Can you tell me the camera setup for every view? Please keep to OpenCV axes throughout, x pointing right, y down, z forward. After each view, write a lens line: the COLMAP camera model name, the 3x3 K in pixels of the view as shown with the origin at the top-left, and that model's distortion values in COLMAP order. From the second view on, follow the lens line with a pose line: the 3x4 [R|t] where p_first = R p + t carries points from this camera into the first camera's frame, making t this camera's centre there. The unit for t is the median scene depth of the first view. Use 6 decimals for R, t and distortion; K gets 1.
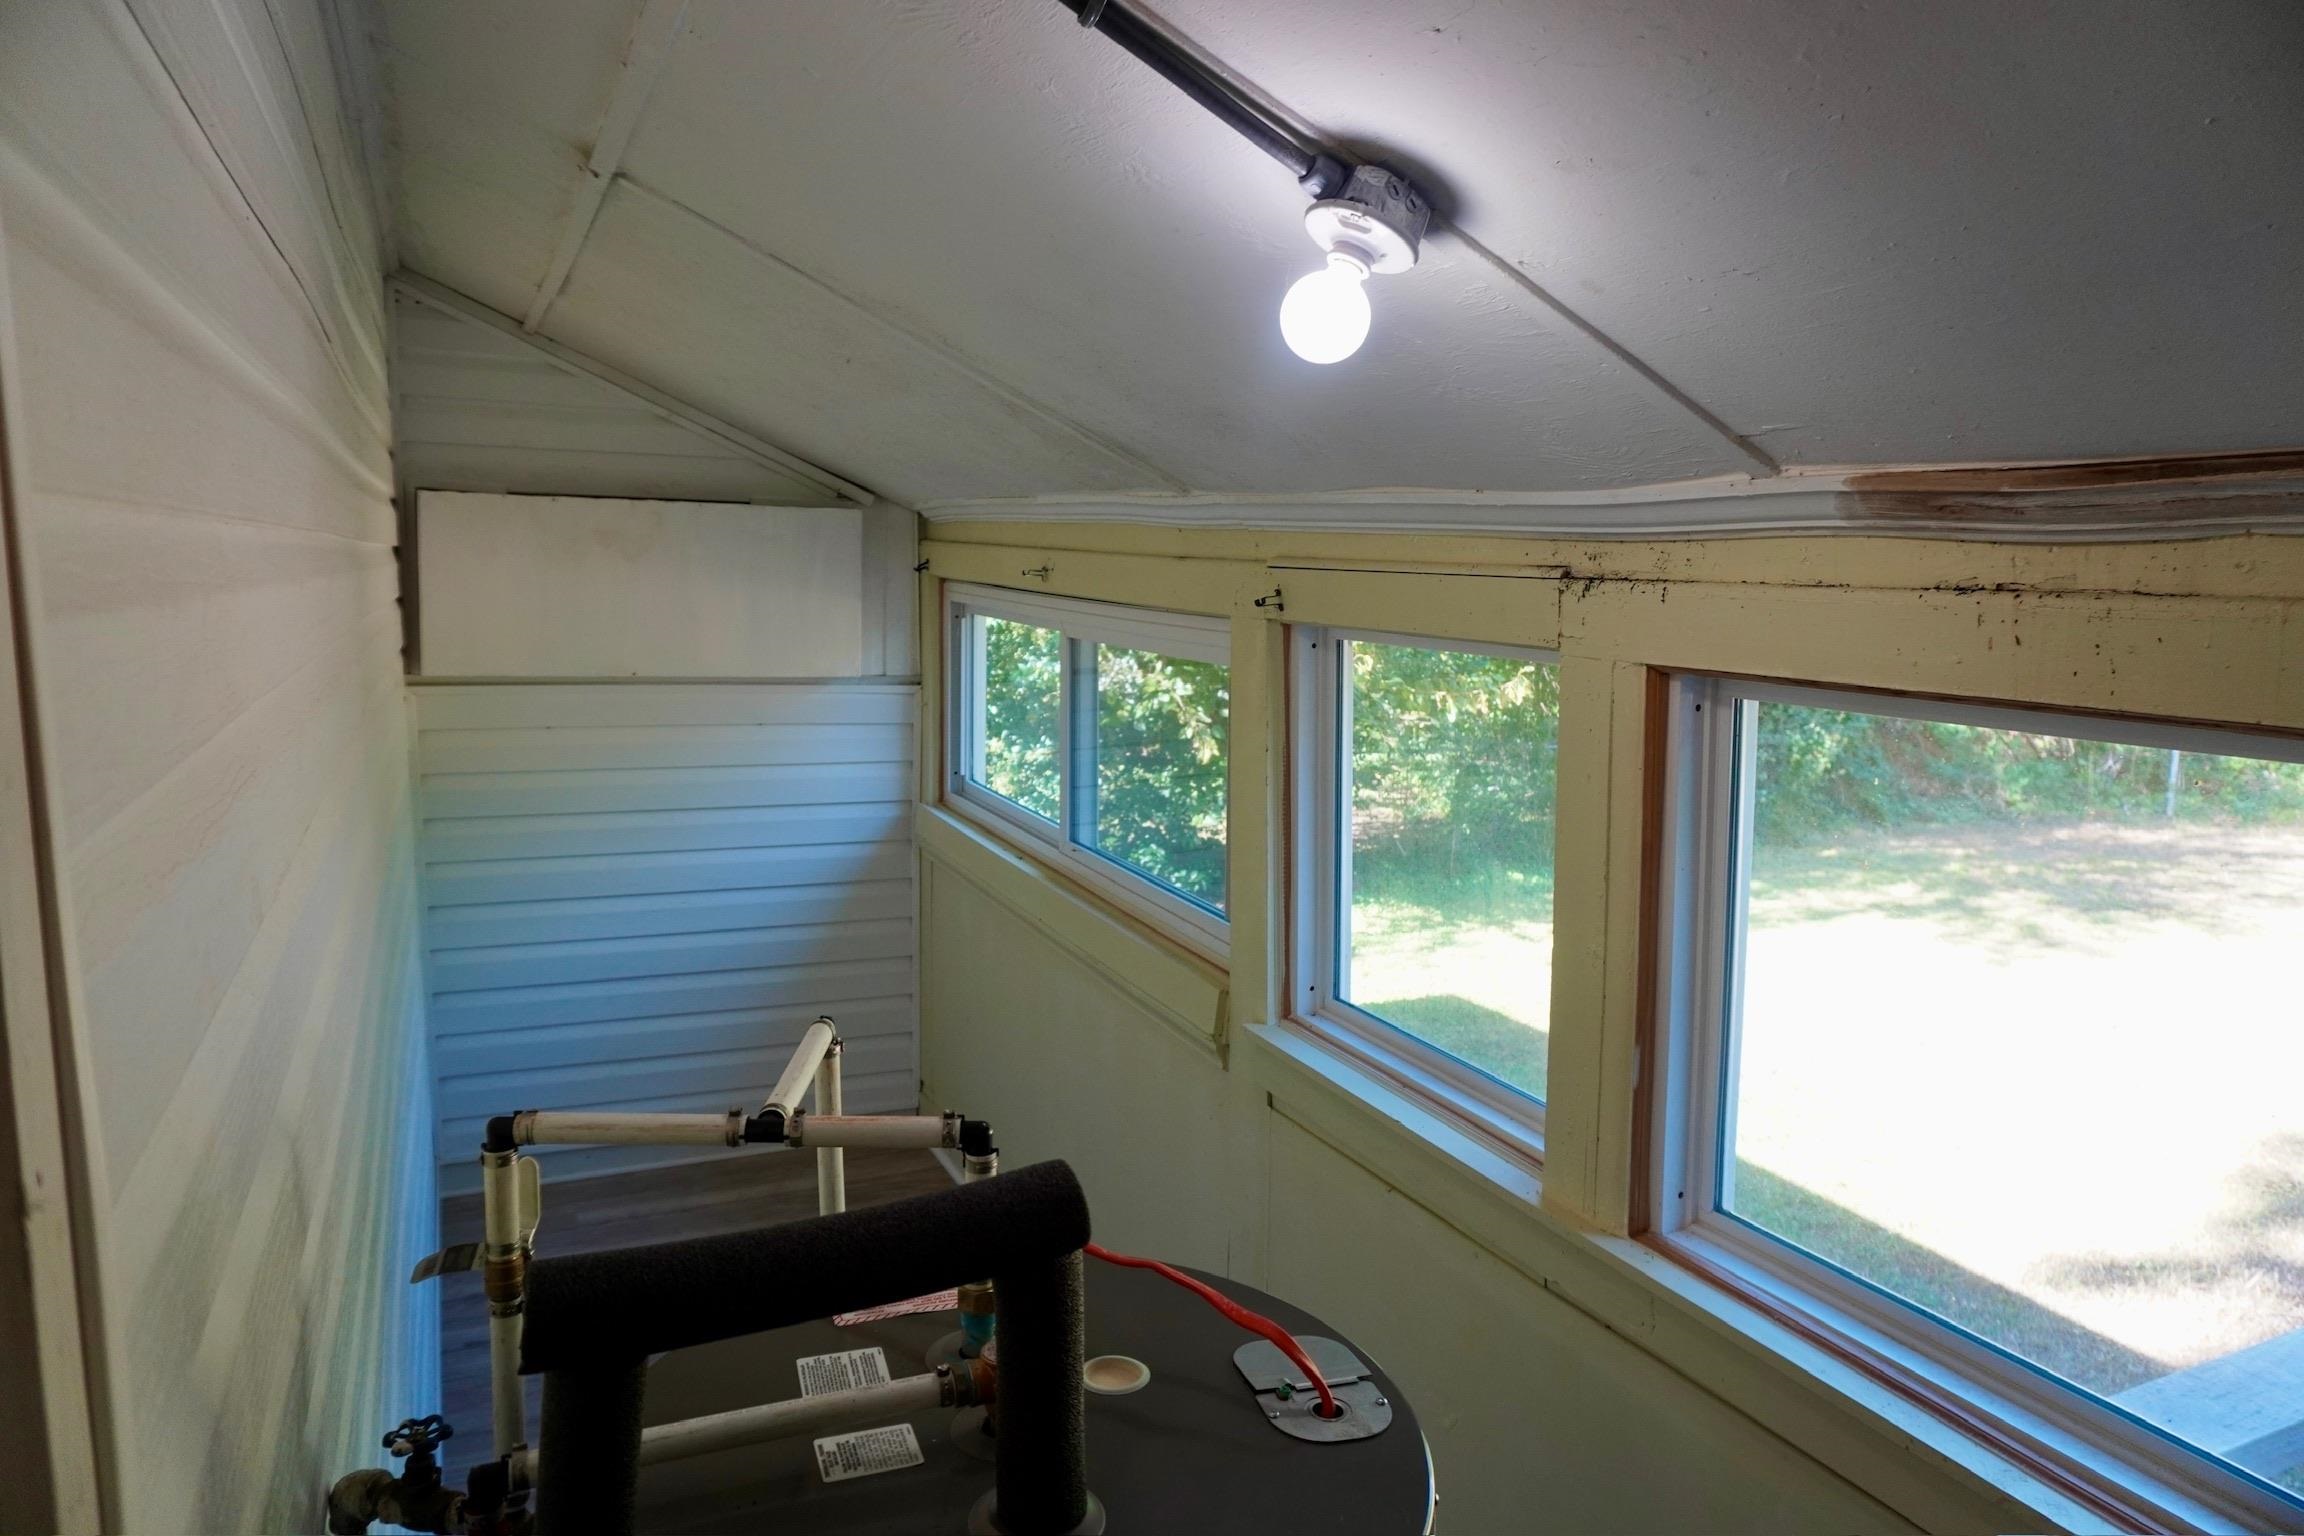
lens RADIAL K [[1539.5, 0, 1166.2], [0, 1539.5, 792.6], [0, 0, 1]] dist [-0.042868, 0.028547]
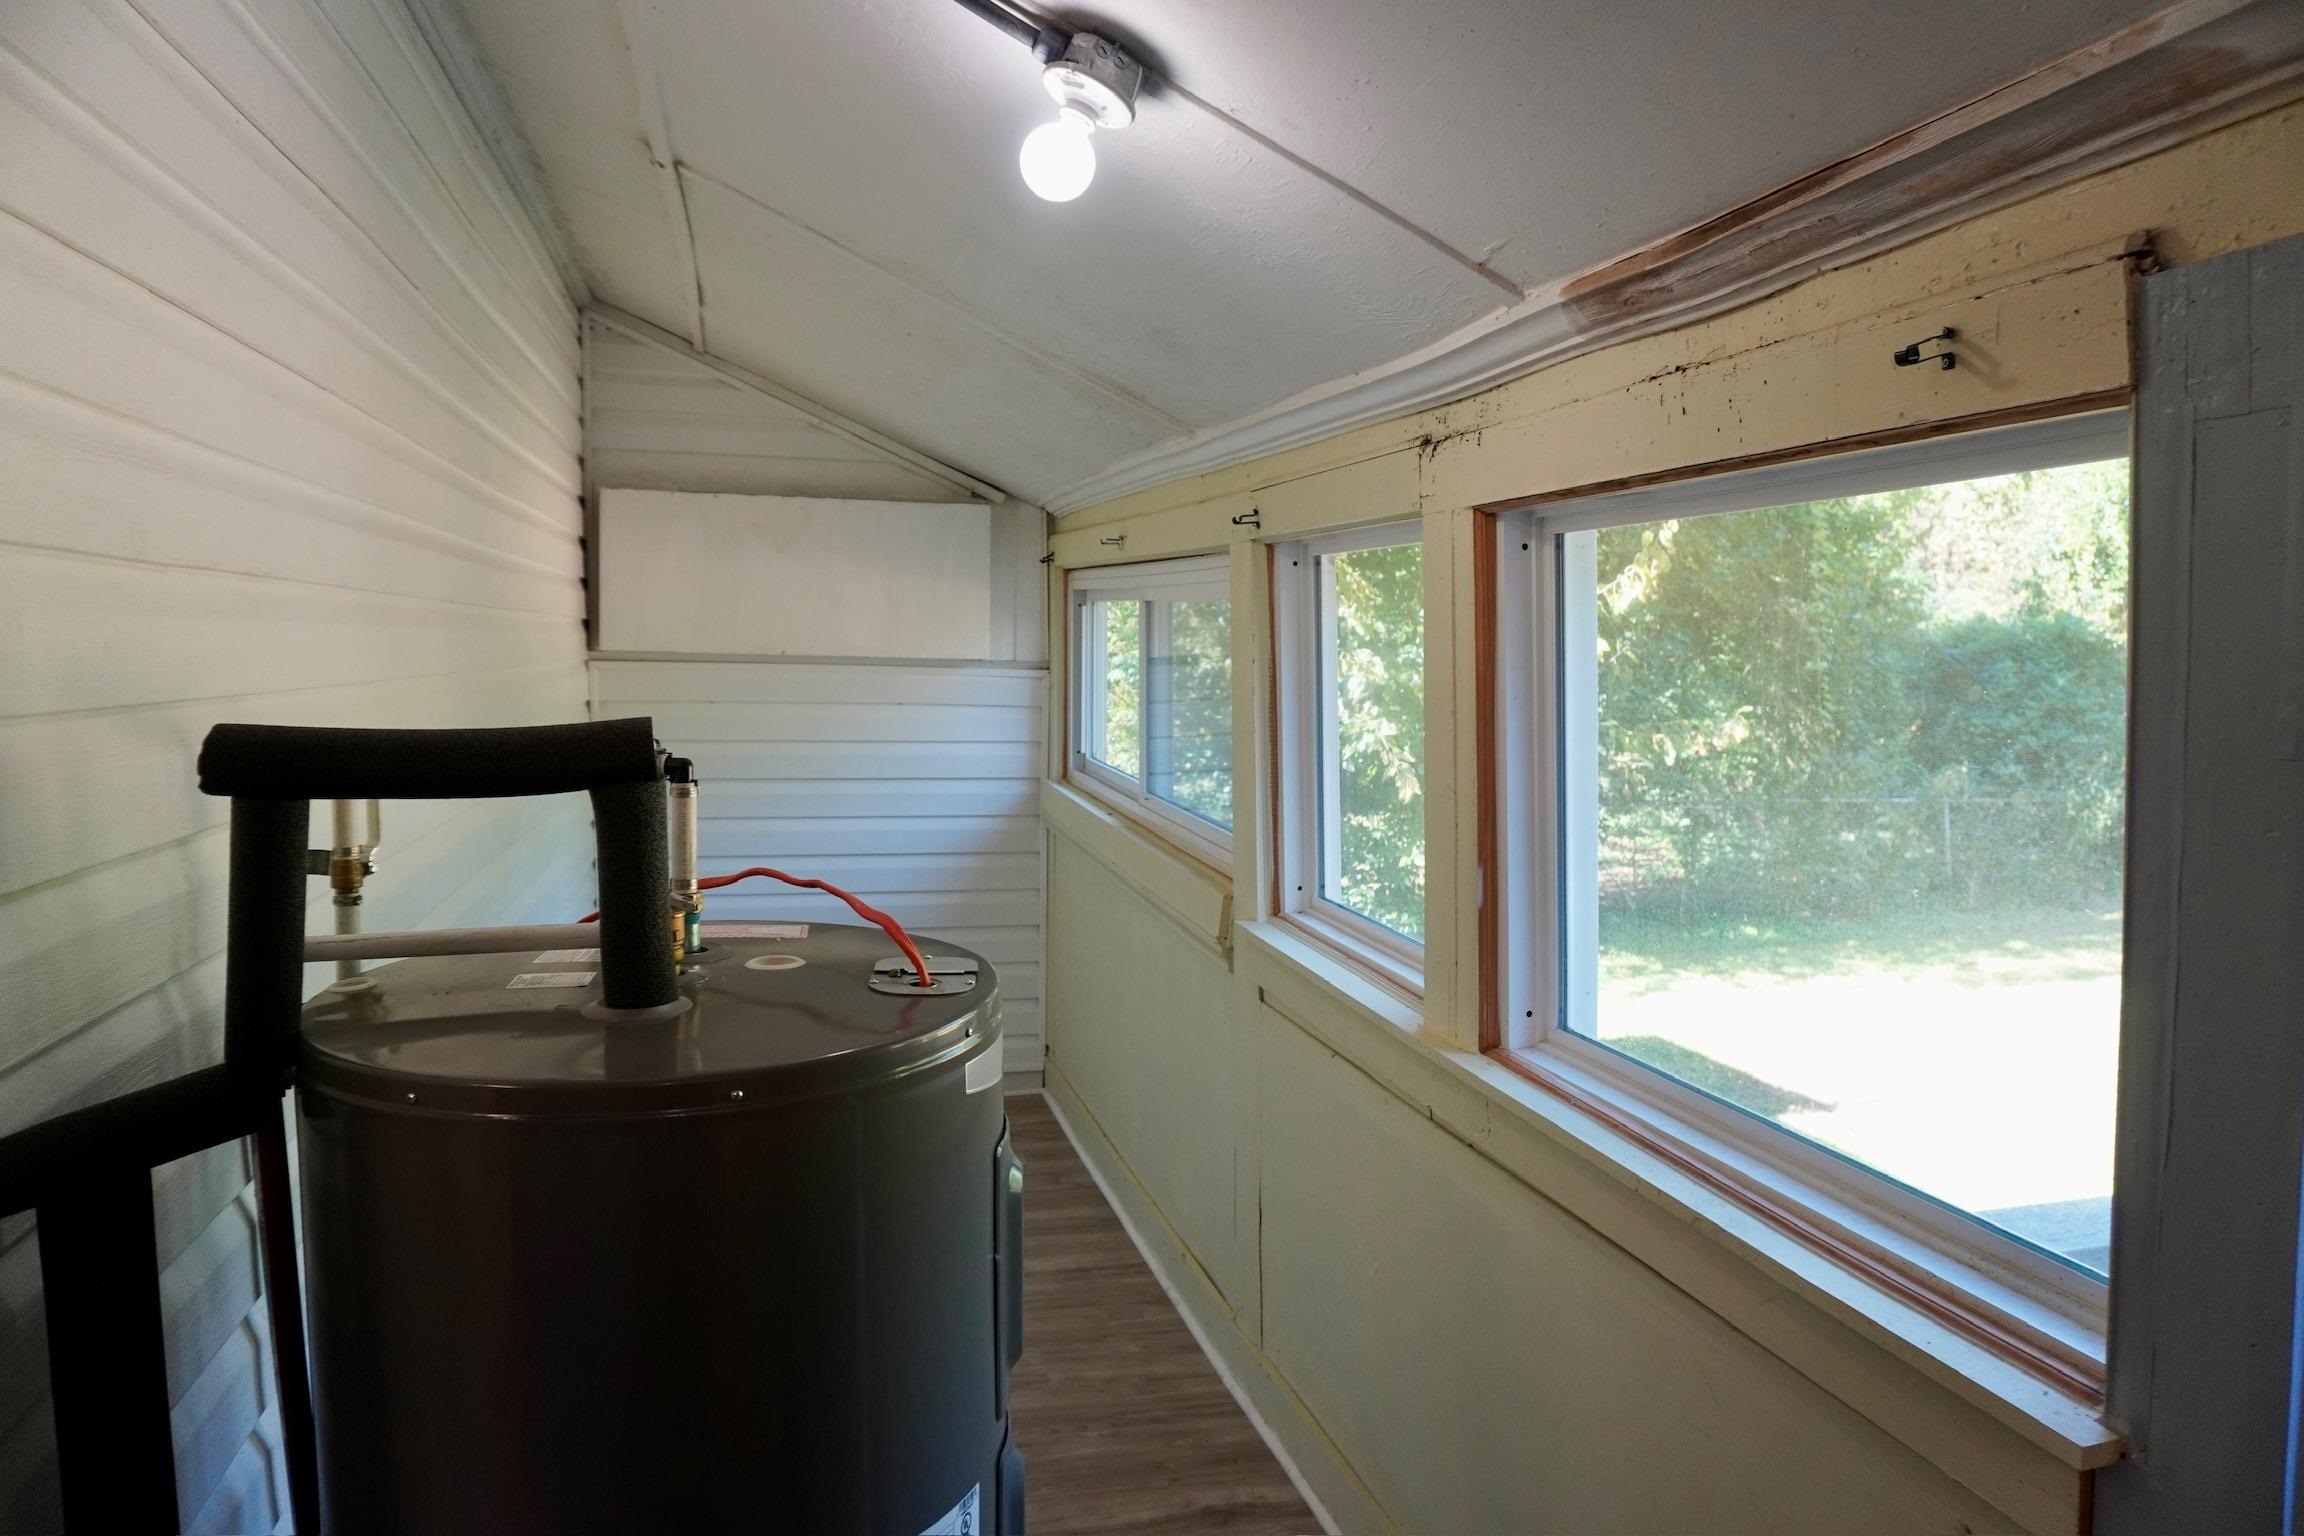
lens RADIAL K [[1539.5, 0, 1162.7], [0, 1539.5, 773.5], [0, 0, 1]] dist [-0.042868, 0.028547]
pose [[0.983461, 0.005254, -0.181046, 0.147230], [-0.017113, 0.997803, -0.064001, 0.089815], [0.180312, 0.066040, 0.981390, -0.050045]]
